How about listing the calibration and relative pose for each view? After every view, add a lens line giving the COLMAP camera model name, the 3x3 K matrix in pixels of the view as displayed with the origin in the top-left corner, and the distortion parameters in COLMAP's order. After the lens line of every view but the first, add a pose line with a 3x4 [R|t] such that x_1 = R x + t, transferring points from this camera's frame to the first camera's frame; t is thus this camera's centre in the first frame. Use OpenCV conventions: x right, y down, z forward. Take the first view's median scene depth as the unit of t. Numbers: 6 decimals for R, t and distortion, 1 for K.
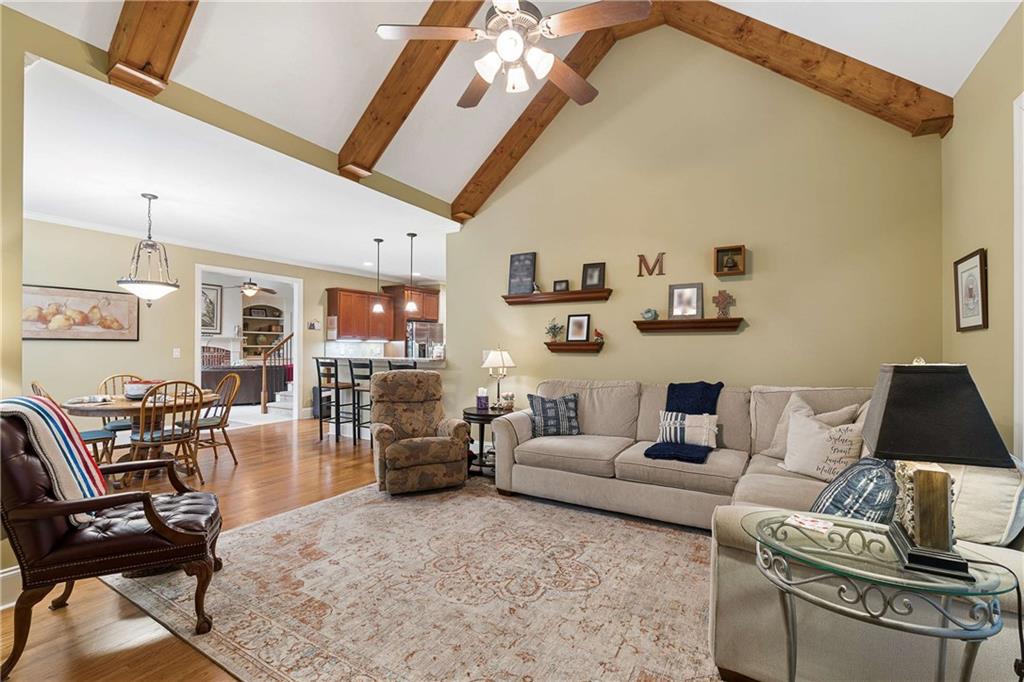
lens RADIAL K [[448.3, 0, 509.4], [0, 448.3, 346.2], [0, 0, 1]] dist [-0.001788, -0.001345]
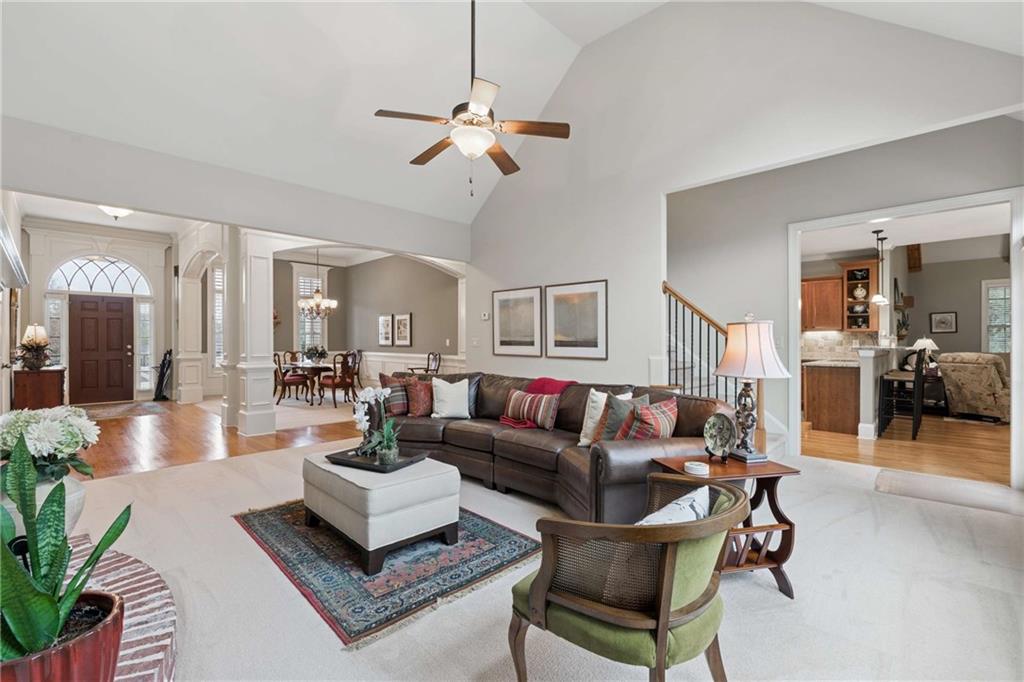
lens RADIAL K [[448.3, 0, 515.1], [0, 448.3, 339.6], [0, 0, 1]] dist [-0.001788, -0.001345]
pose [[0.233065, -0.001976, 0.972459, -1.120629], [0.000009, 0.999998, 0.002030, 0.004531], [-0.972461, -0.000464, 0.233065, 1.187700]]
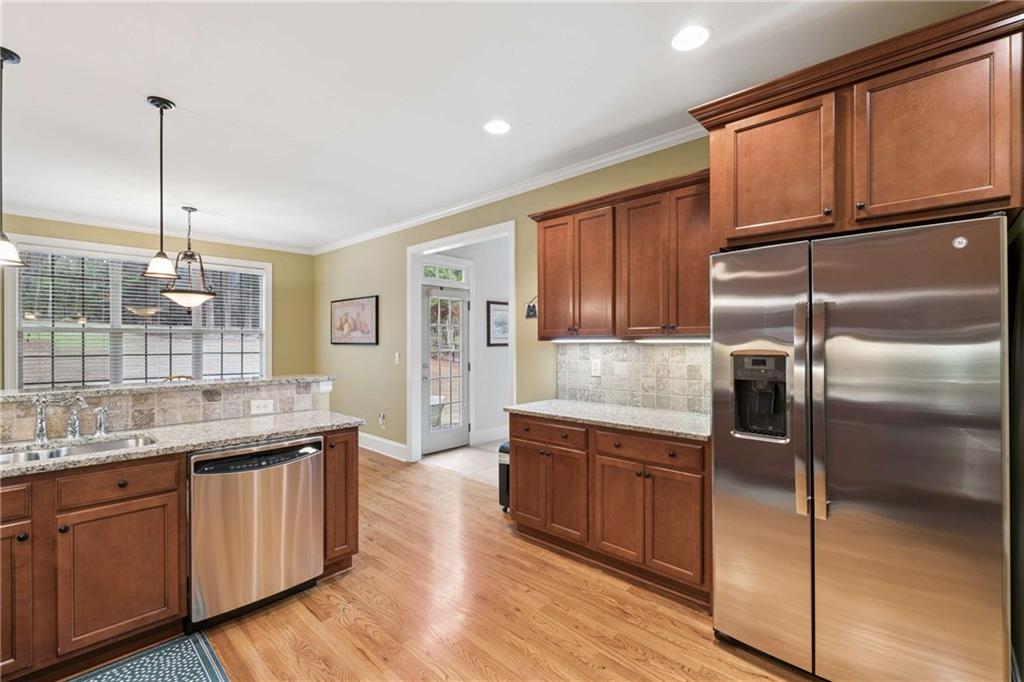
lens RADIAL K [[448.3, 0, 507.5], [0, 448.3, 343.2], [0, 0, 1]] dist [-0.001788, -0.001345]
pose [[-0.215438, -0.000546, -0.976517, 0.032869], [-0.000100, 1.000000, -0.000537, -0.010536], [0.976518, -0.000018, -0.215438, 1.068300]]
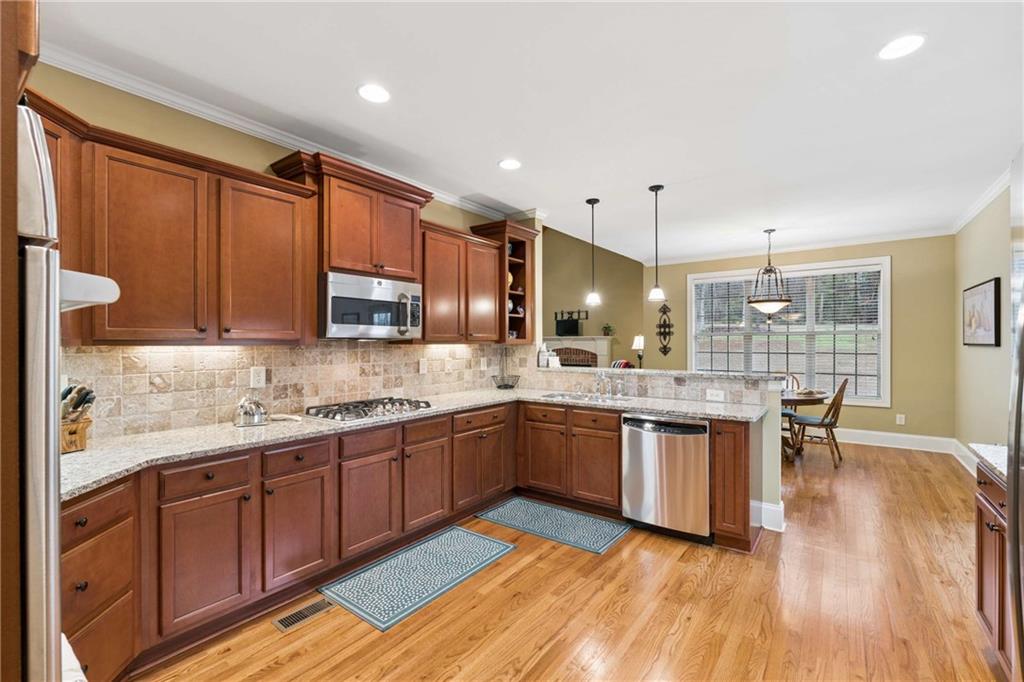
lens RADIAL K [[448.3, 0, 516.2], [0, 448.3, 342.9], [0, 0, 1]] dist [-0.001788, -0.001345]
pose [[-0.995707, -0.001738, 0.092550, -0.117235], [-0.001693, 0.999998, 0.000566, -0.011945], [-0.092551, 0.000407, -0.995708, 1.261672]]
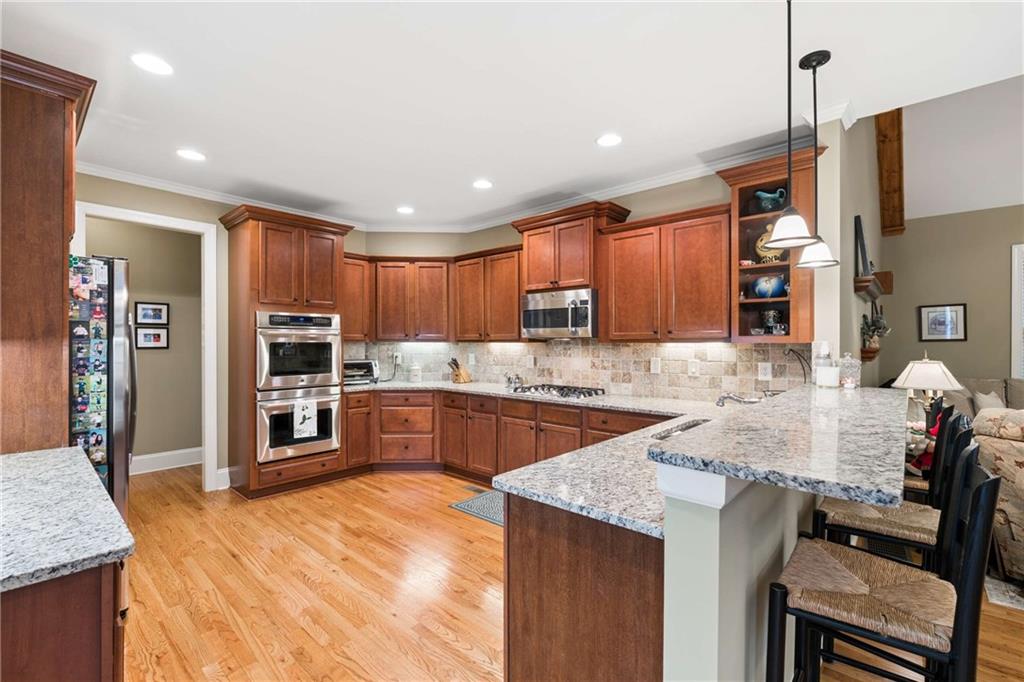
lens RADIAL K [[448.3, 0, 510.9], [0, 448.3, 343.6], [0, 0, 1]] dist [-0.001788, -0.001345]
pose [[0.194206, -0.007216, 0.980934, -0.458333], [-0.000448, 0.999972, 0.007445, -0.012679], [-0.980961, -0.001886, 0.194197, 0.848075]]
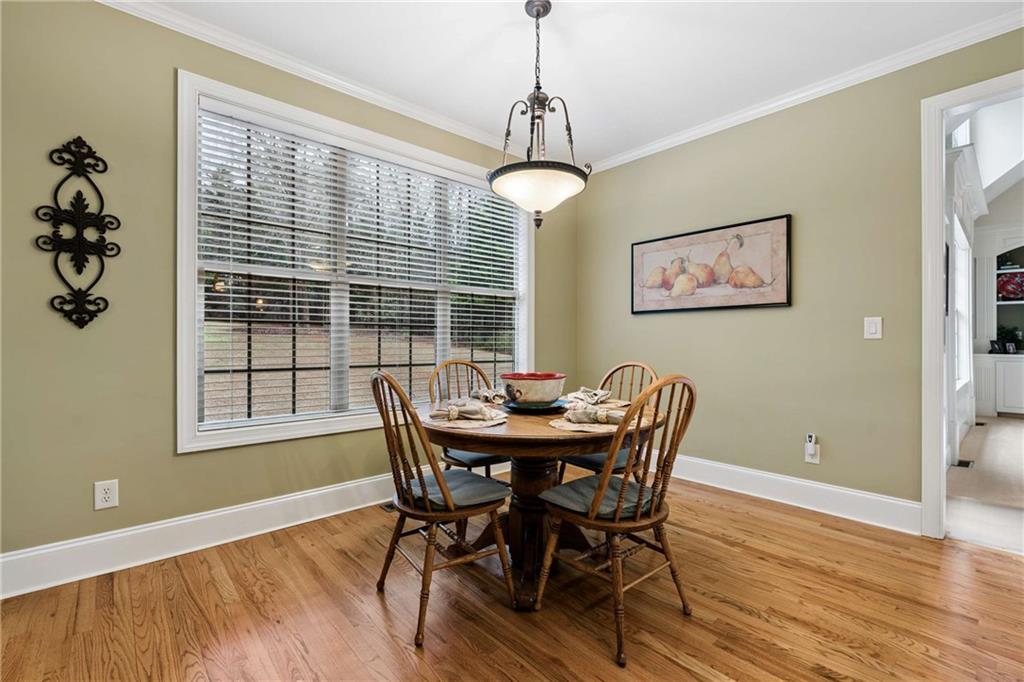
lens RADIAL K [[448.3, 0, 495.1], [0, 448.3, 348.6], [0, 0, 1]] dist [-0.001788, -0.001345]
pose [[-0.306723, 0.012533, -0.951716, -0.169297], [-0.002005, 0.999903, 0.013814, 0.022367], [0.951797, 0.006145, -0.306668, 0.604556]]
